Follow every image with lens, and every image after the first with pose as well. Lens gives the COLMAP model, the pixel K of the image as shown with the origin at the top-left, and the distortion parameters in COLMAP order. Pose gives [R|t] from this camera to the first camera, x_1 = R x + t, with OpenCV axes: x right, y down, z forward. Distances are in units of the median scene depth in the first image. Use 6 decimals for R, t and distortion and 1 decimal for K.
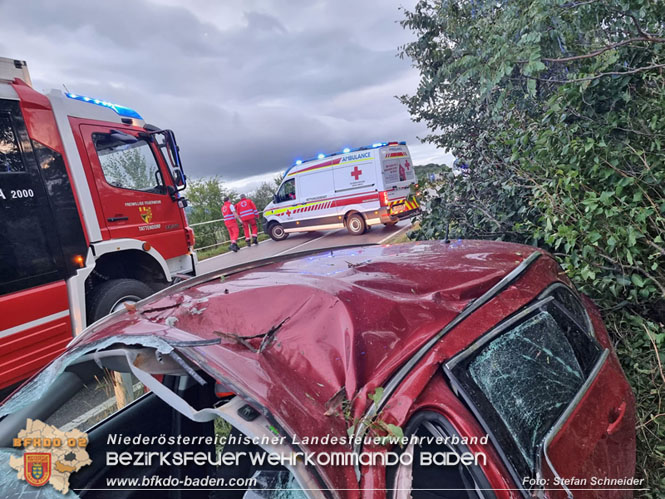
lens RADIAL K [[475.9, 0, 332.5], [0, 475.9, 249.5], [0, 0, 1]] dist [0.020606, 0.000276]
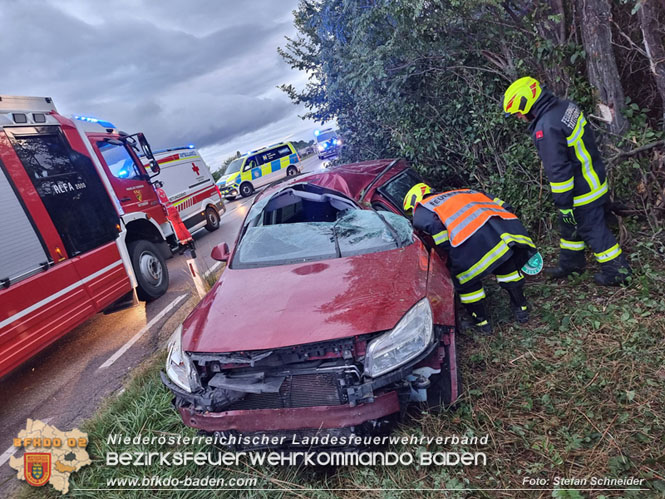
lens RADIAL K [[475.9, 0, 332.5], [0, 475.9, 249.5], [0, 0, 1]] dist [0.020606, 0.000276]
pose [[0.947219, -0.201579, 0.249285, -0.270747], [0.192798, 0.979438, 0.059419, 0.124762], [-0.256137, -0.008221, 0.966606, -0.573832]]
